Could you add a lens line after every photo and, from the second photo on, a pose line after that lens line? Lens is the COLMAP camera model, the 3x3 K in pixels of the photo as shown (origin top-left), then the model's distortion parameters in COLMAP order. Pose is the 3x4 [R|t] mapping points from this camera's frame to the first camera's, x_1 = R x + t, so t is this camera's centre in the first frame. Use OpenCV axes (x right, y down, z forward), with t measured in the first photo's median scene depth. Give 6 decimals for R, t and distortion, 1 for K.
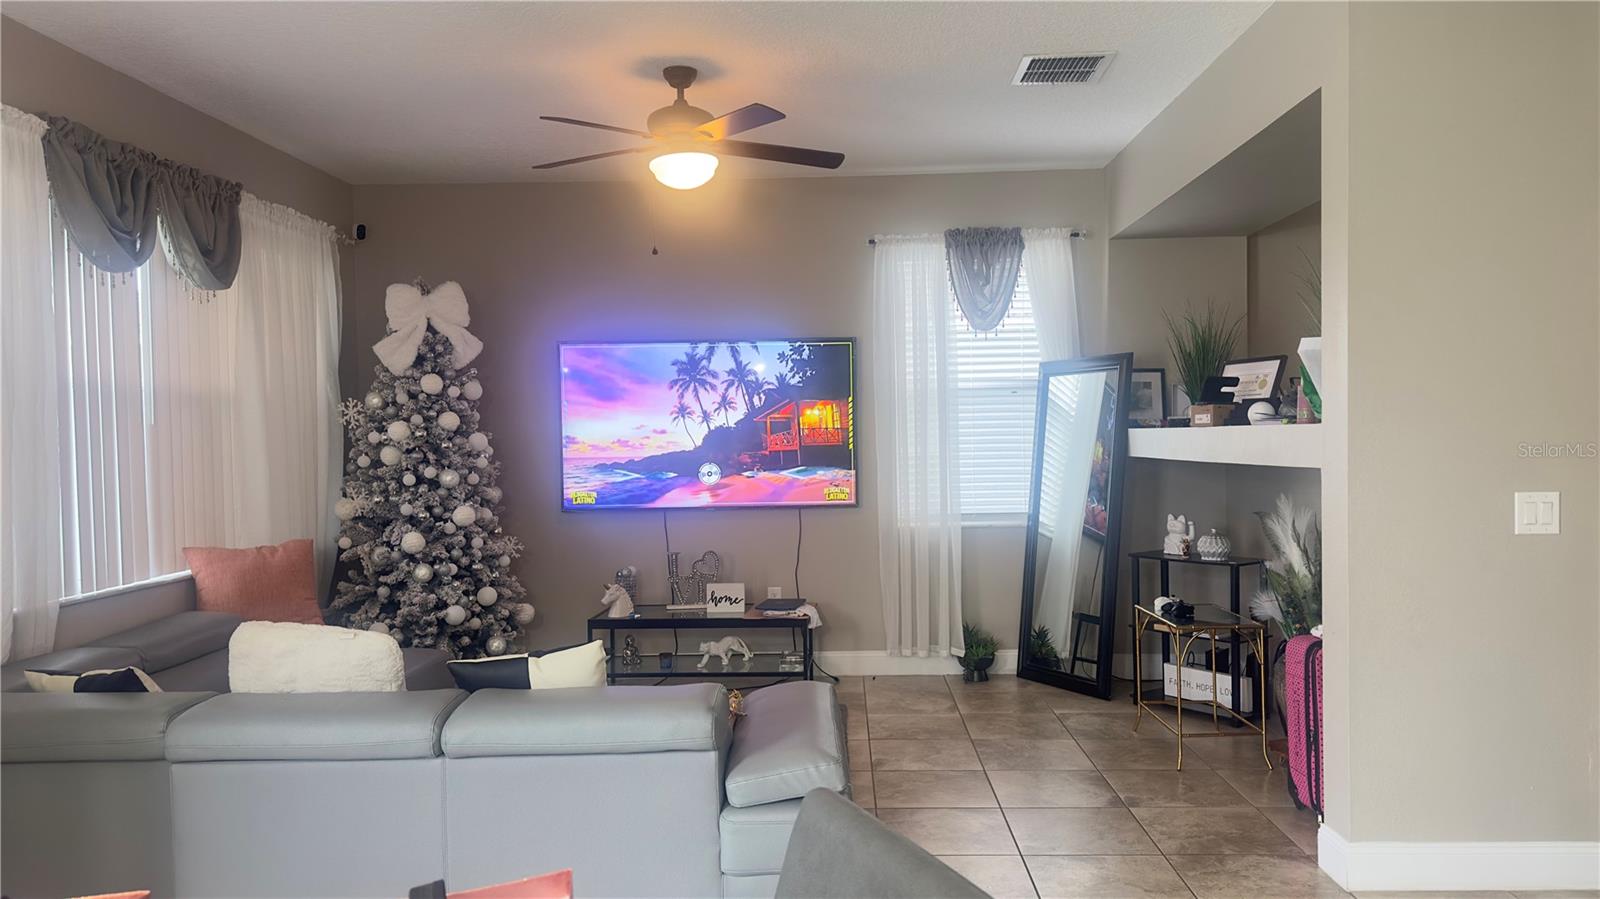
lens RADIAL K [[1110.2, 0, 806.0], [0, 1110.2, 447.1], [0, 0, 1]] dist [0.141678, -0.220817]
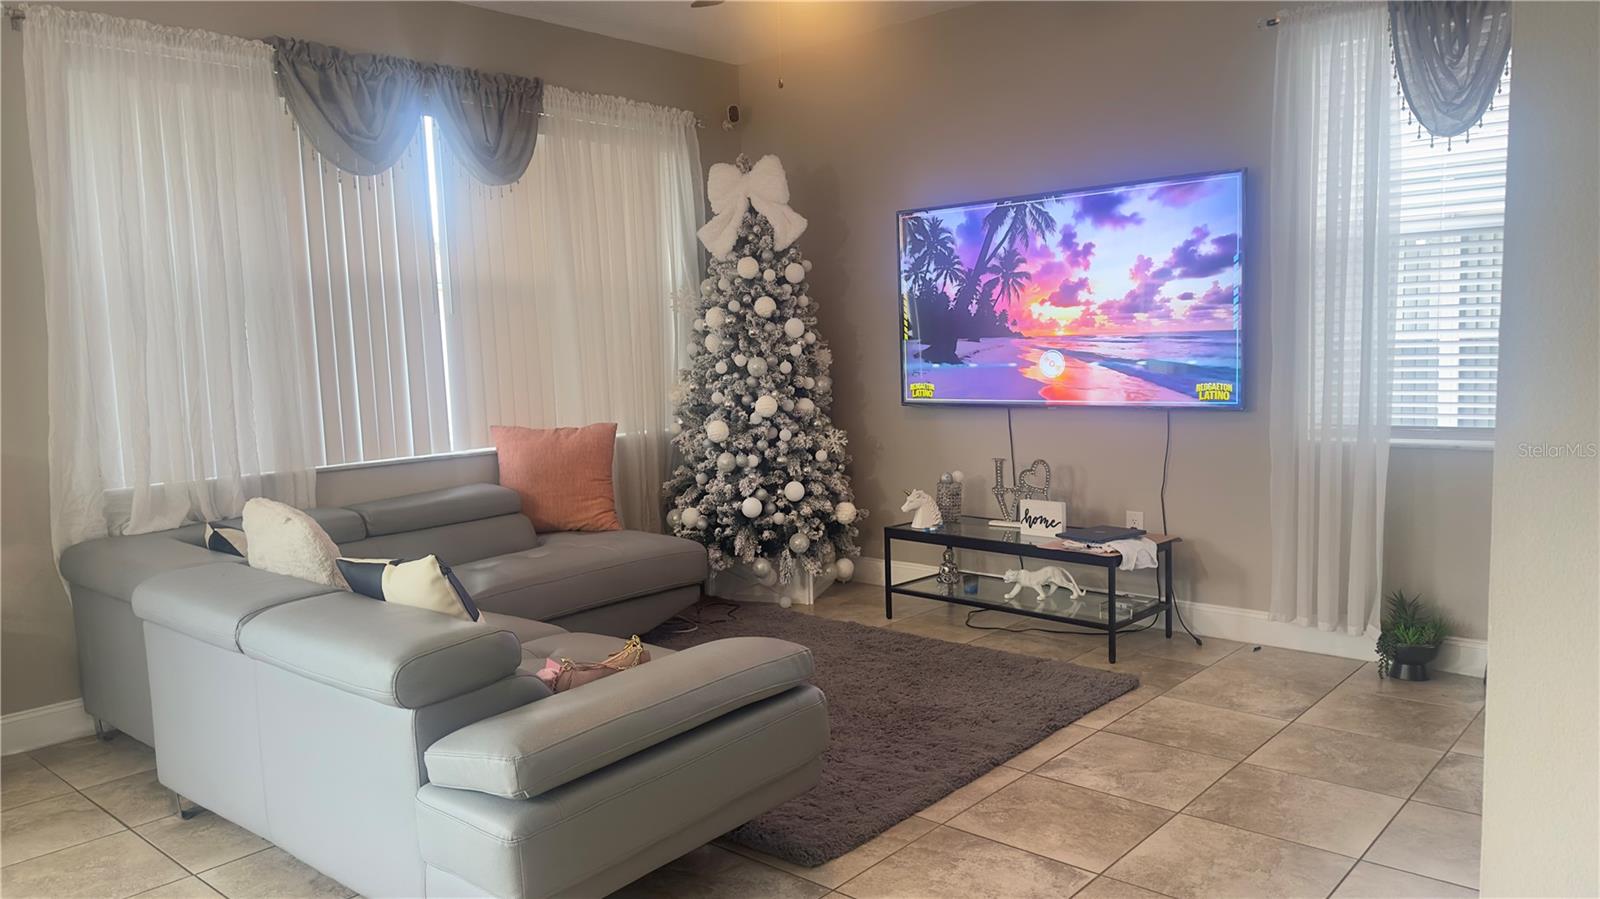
lens RADIAL K [[1110.2, 0, 806.0], [0, 1110.2, 447.1], [0, 0, 1]] dist [0.141678, -0.220817]
pose [[0.770223, 0.054841, -0.635412, 0.319590], [0.008792, 0.995288, 0.096559, 0.004777], [0.637714, -0.079958, 0.766112, 0.290113]]
